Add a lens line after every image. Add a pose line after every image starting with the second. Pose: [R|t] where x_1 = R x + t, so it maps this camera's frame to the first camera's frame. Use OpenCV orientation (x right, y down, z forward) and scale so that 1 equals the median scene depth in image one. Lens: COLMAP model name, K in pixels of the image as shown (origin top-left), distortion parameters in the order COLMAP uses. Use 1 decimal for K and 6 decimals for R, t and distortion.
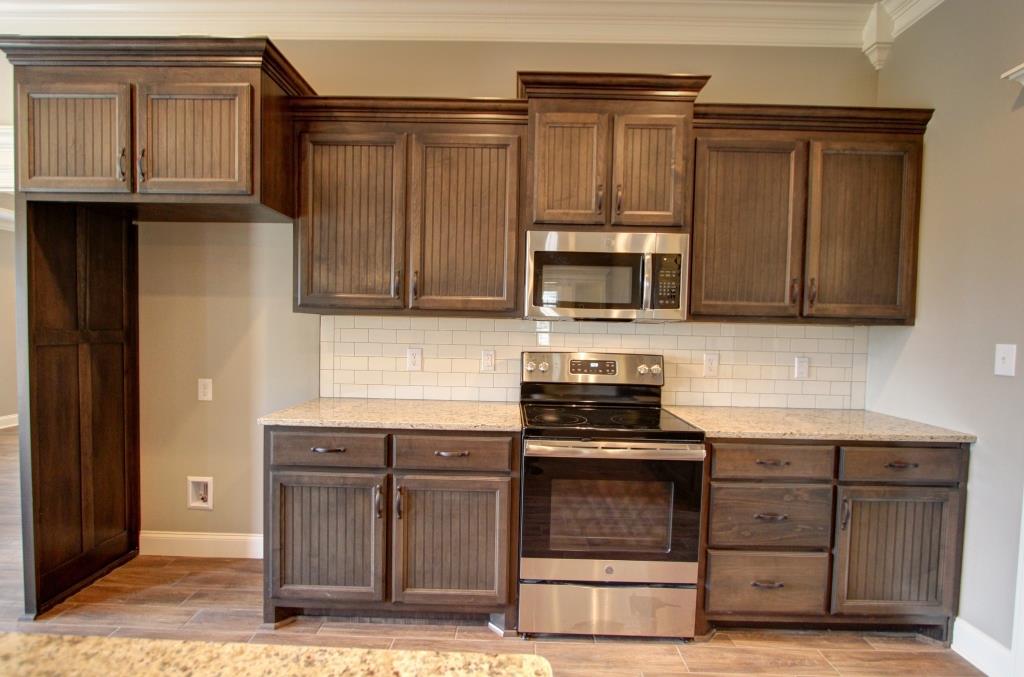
lens RADIAL K [[483.3, 0, 506.4], [0, 483.3, 344.3], [0, 0, 1]] dist [-0.011634, -0.000611]
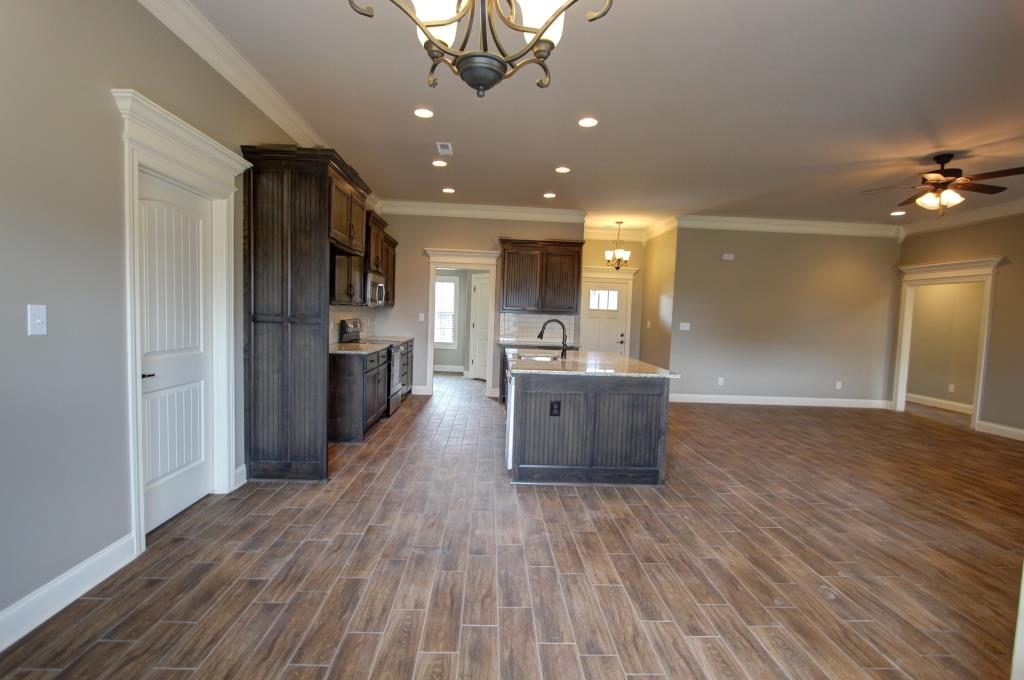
lens RADIAL K [[479.3, 0, 511.2], [0, 479.3, 334.7], [0, 0, 1]] dist [-0.018390, 0.003716]
pose [[-0.052561, -0.065280, 0.996482, -2.552993], [-0.002734, 0.997867, 0.065227, -0.071590], [-0.998614, 0.000704, -0.052627, 0.373080]]
